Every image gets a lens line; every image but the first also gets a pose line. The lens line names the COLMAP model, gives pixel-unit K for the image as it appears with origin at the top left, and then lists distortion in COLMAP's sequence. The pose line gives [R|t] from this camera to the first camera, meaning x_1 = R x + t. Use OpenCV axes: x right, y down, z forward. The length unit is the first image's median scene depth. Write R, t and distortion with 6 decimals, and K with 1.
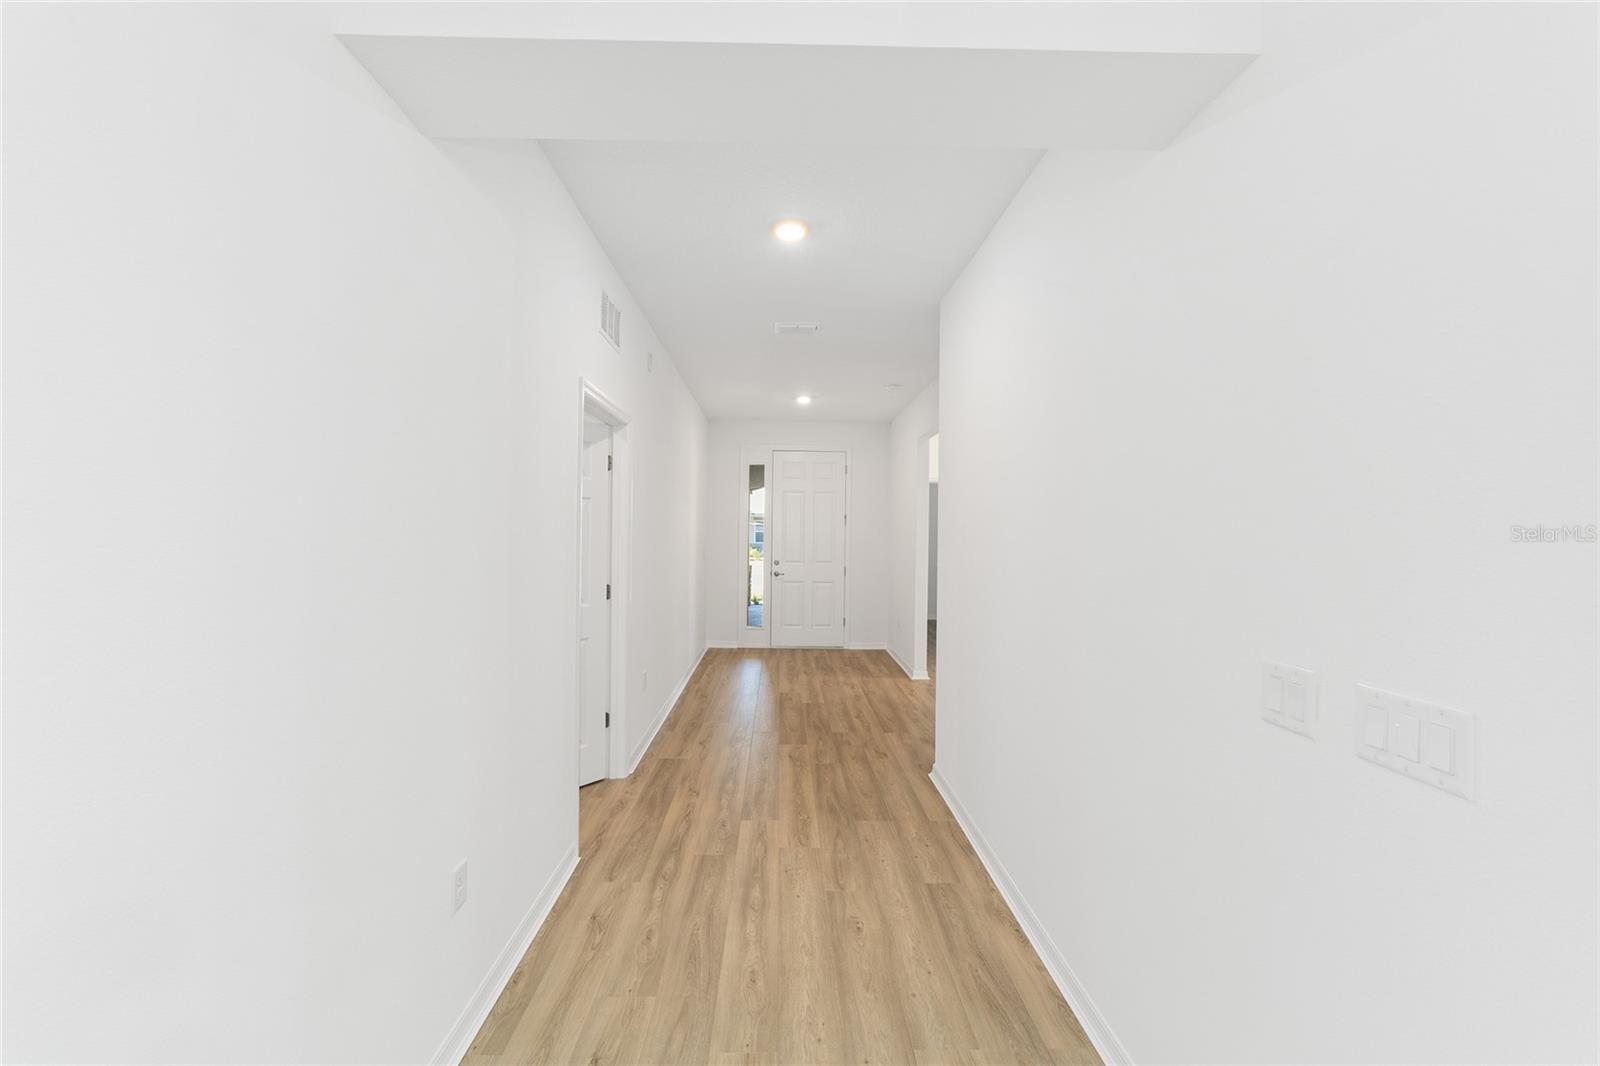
lens RADIAL K [[614.2, 0, 792.1], [0, 614.2, 532.9], [0, 0, 1]] dist [-0.007185, 0.006057]
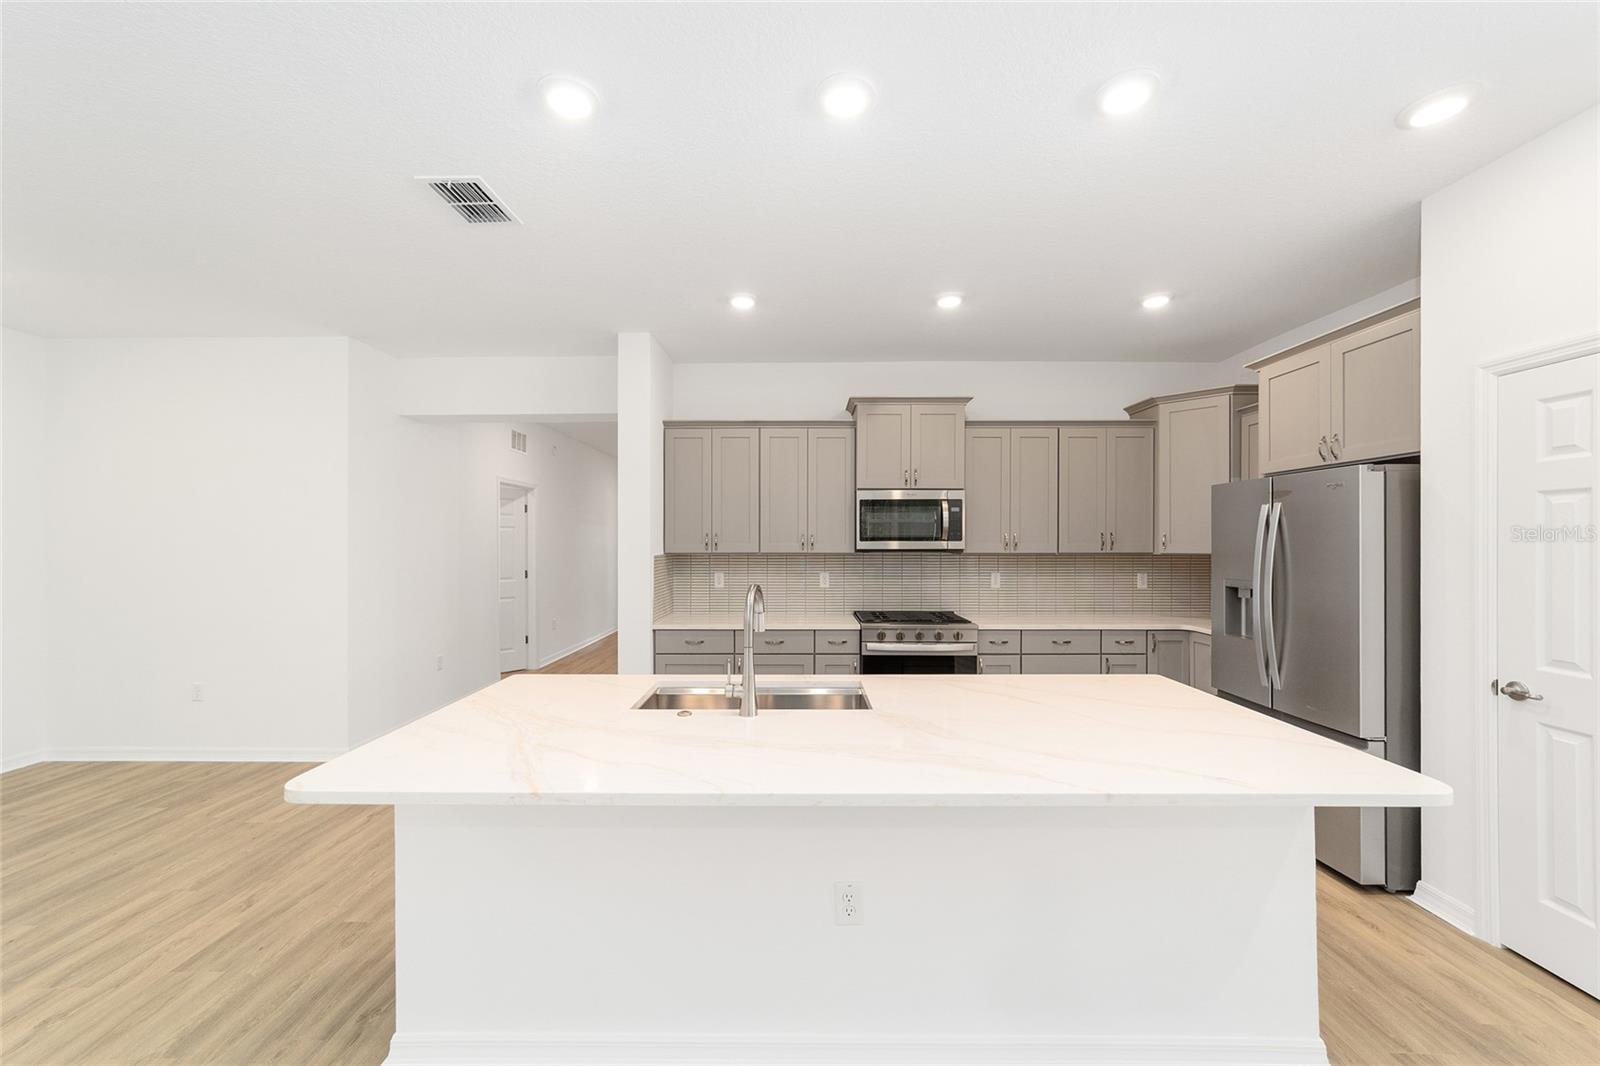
lens RADIAL K [[614.2, 0, 799.8], [0, 614.2, 548.5], [0, 0, 1]] dist [-0.007185, 0.006057]
pose [[0.999467, -0.012344, -0.030234, 0.542036], [0.012633, 0.999876, 0.009408, 0.005548], [0.030114, -0.009785, 0.999499, -0.799329]]
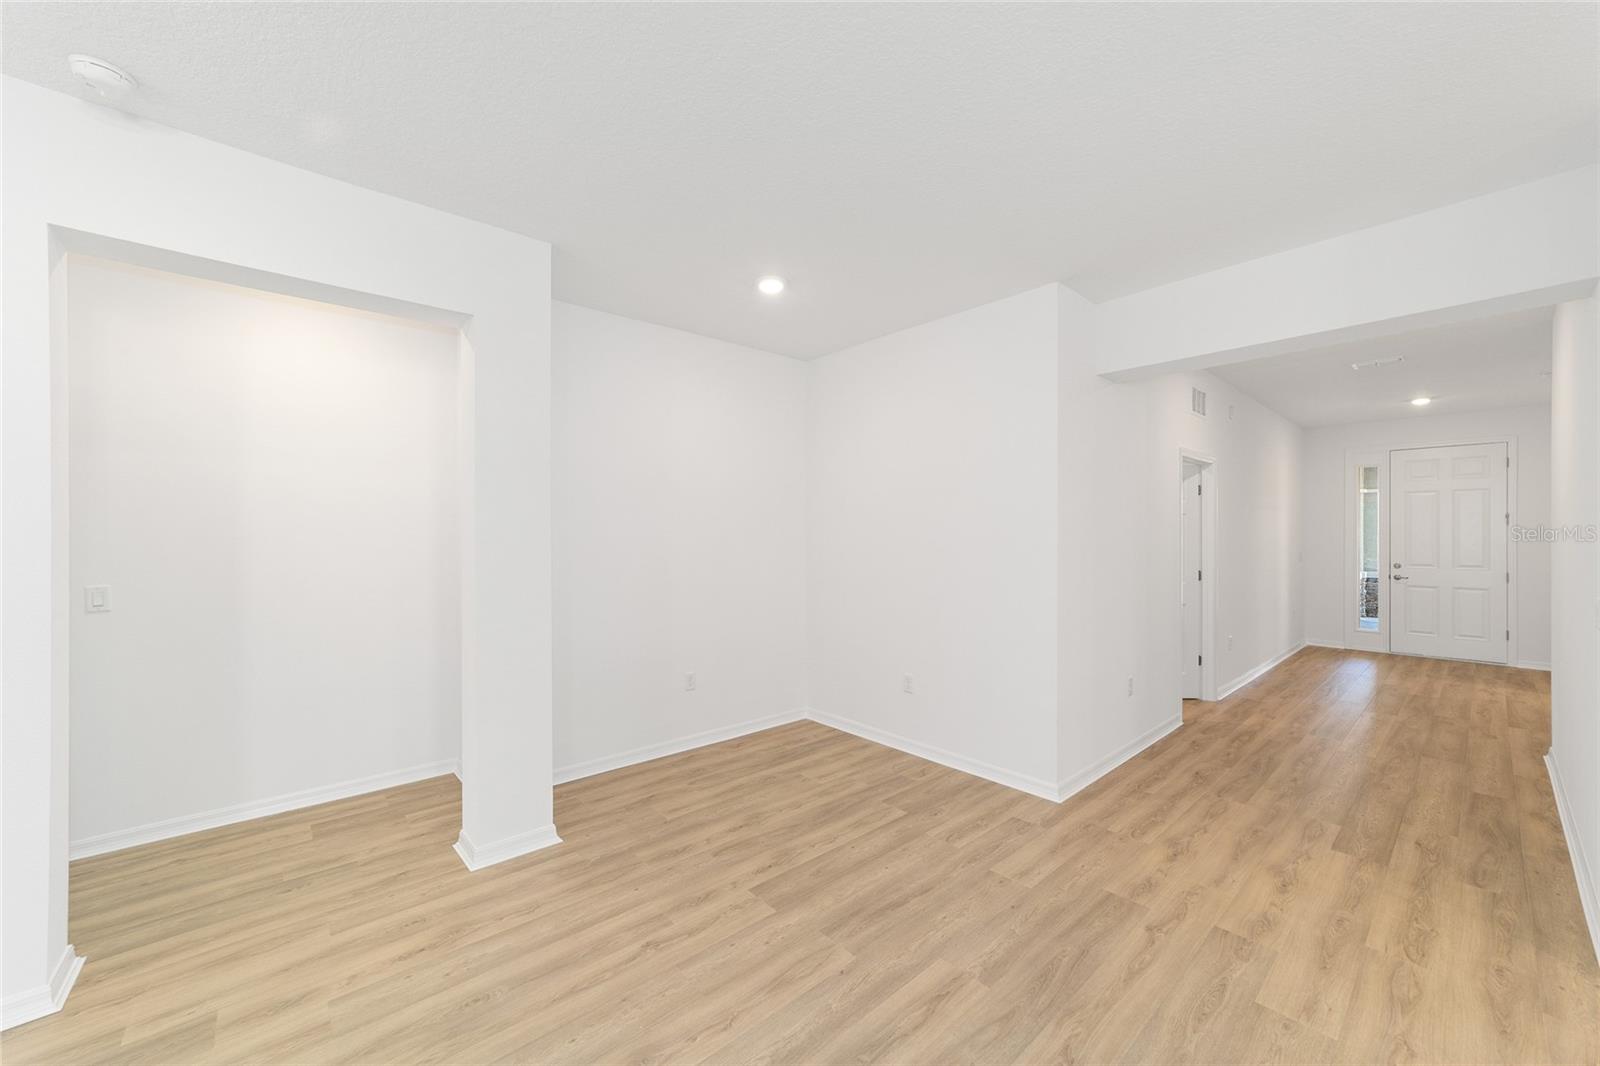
lens RADIAL K [[614.2, 0, 793.9], [0, 614.2, 533.9], [0, 0, 1]] dist [-0.007185, 0.006057]
pose [[0.646190, -0.011522, -0.763089, 0.176004], [0.006359, 0.999933, -0.009713, 0.002597], [0.763150, 0.001424, 0.646220, -0.621717]]
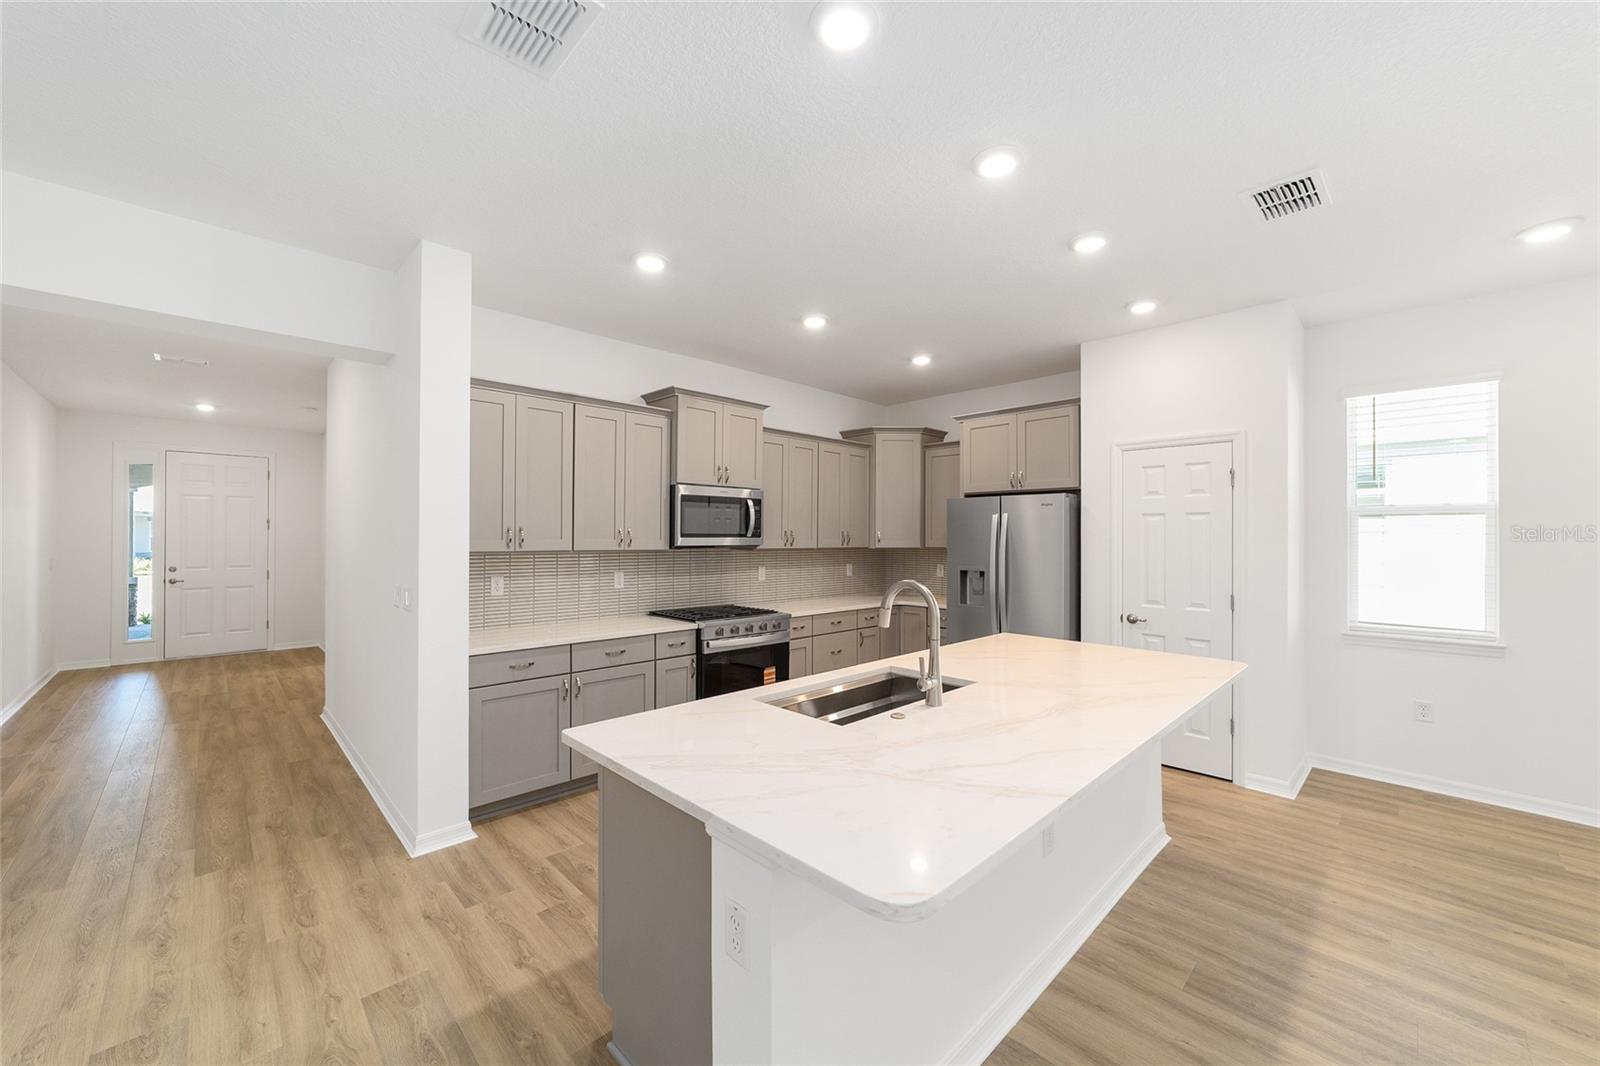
lens RADIAL K [[614.2, 0, 794.0], [0, 614.2, 536.2], [0, 0, 1]] dist [-0.007185, 0.006057]
pose [[0.734178, -0.007108, 0.678919, 0.064878], [0.006368, 0.999973, 0.003583, -0.000293], [-0.678927, 0.001693, 0.734204, -0.612686]]
